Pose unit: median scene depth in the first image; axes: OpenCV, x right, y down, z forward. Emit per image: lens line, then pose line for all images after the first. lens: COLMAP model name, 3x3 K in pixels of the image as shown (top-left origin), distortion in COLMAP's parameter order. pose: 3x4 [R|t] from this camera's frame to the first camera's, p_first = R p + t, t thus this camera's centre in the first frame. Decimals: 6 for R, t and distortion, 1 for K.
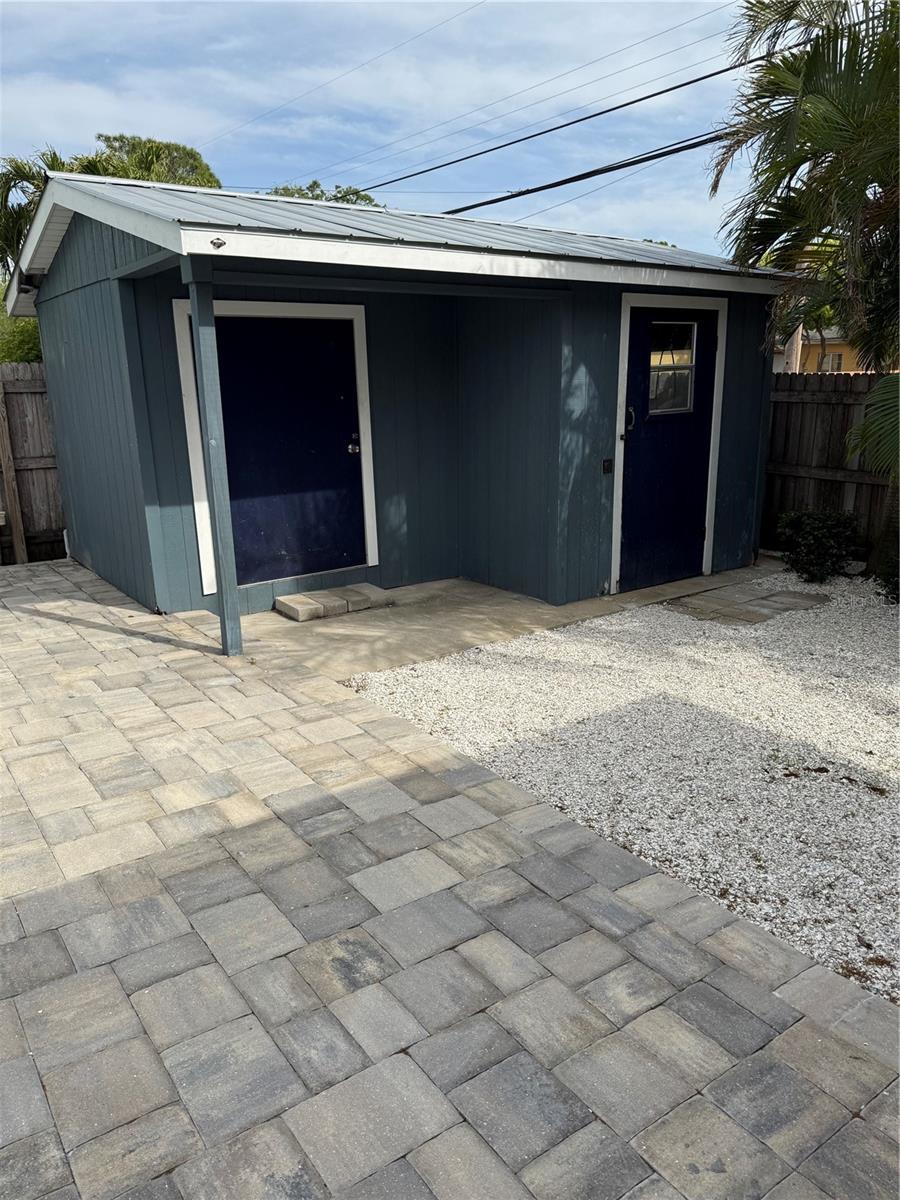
lens RADIAL K [[840.1, 0, 446.2], [0, 840.1, 596.7], [0, 0, 1]] dist [0.007079, -0.001254]
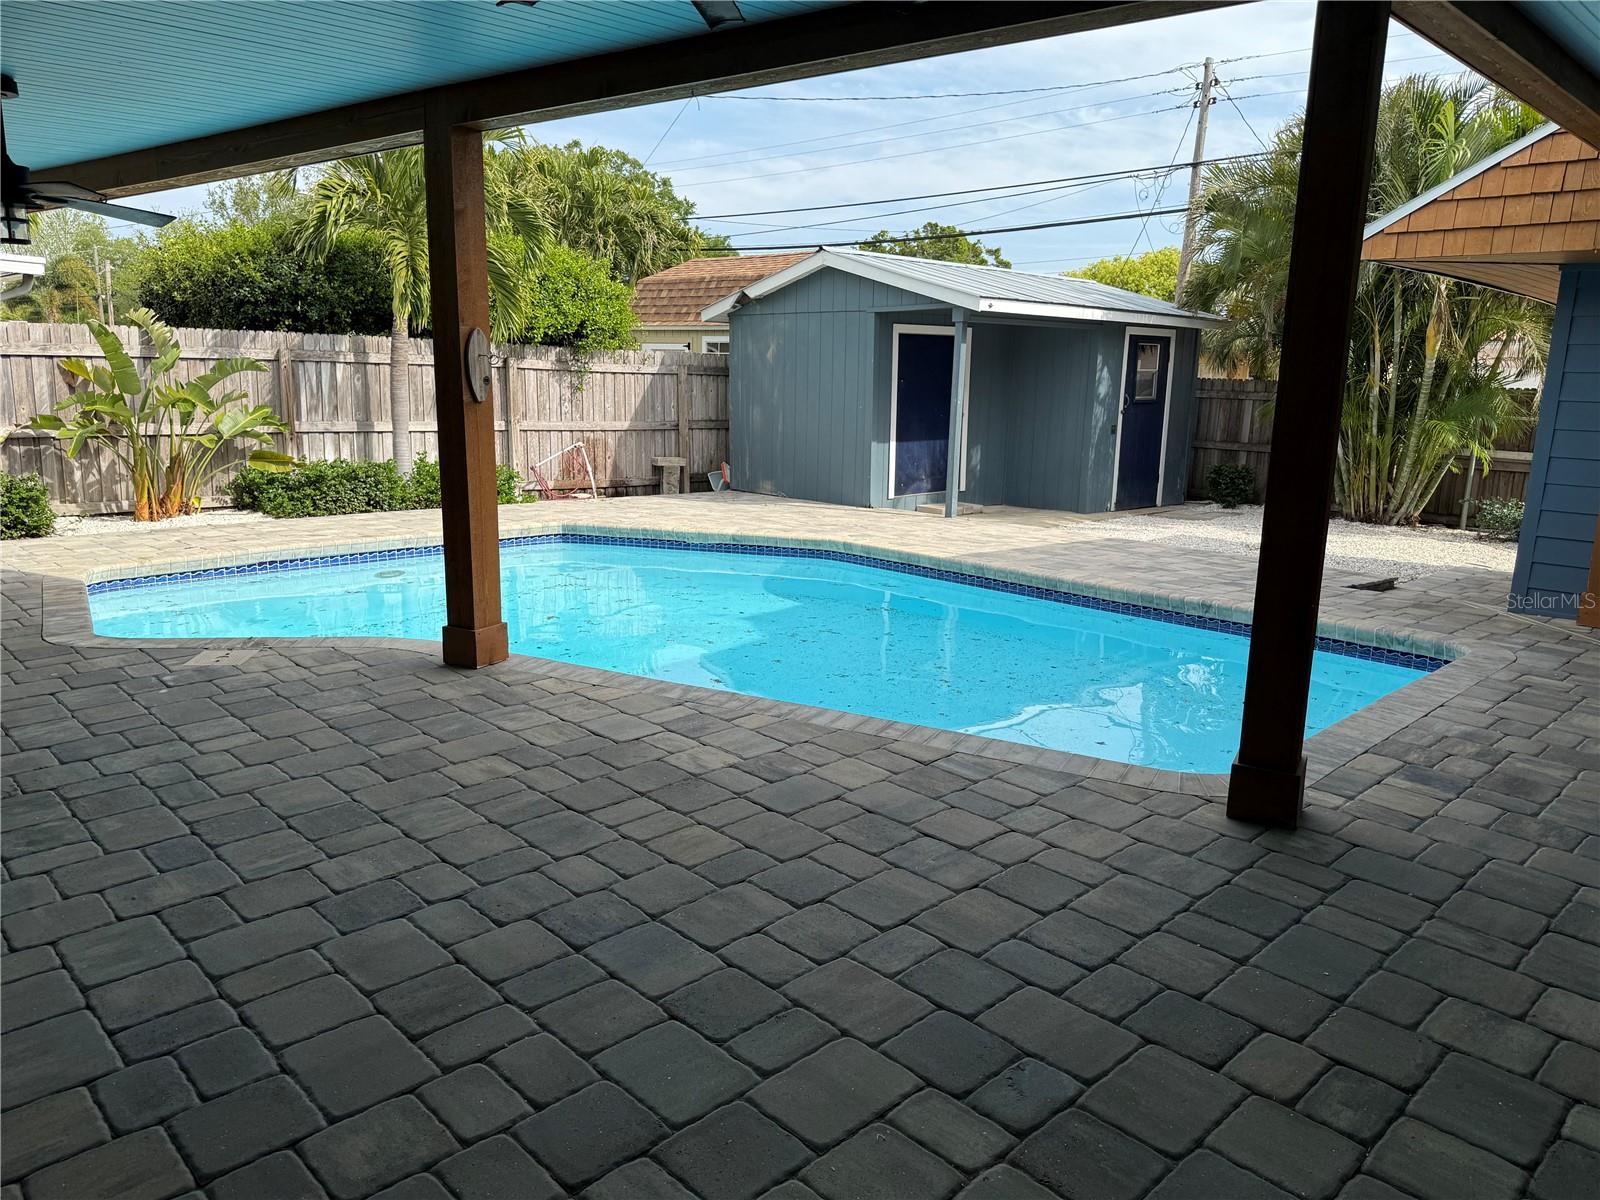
lens RADIAL K [[1120.2, 0, 804.9], [0, 1120.2, 602.4], [0, 0, 1]] dist [0.007079, -0.001254]
pose [[0.989587, 0.004951, 0.143854, -0.712109], [0.004041, 0.998059, -0.062147, 0.313198], [-0.143882, 0.062081, 0.987646, -1.041046]]
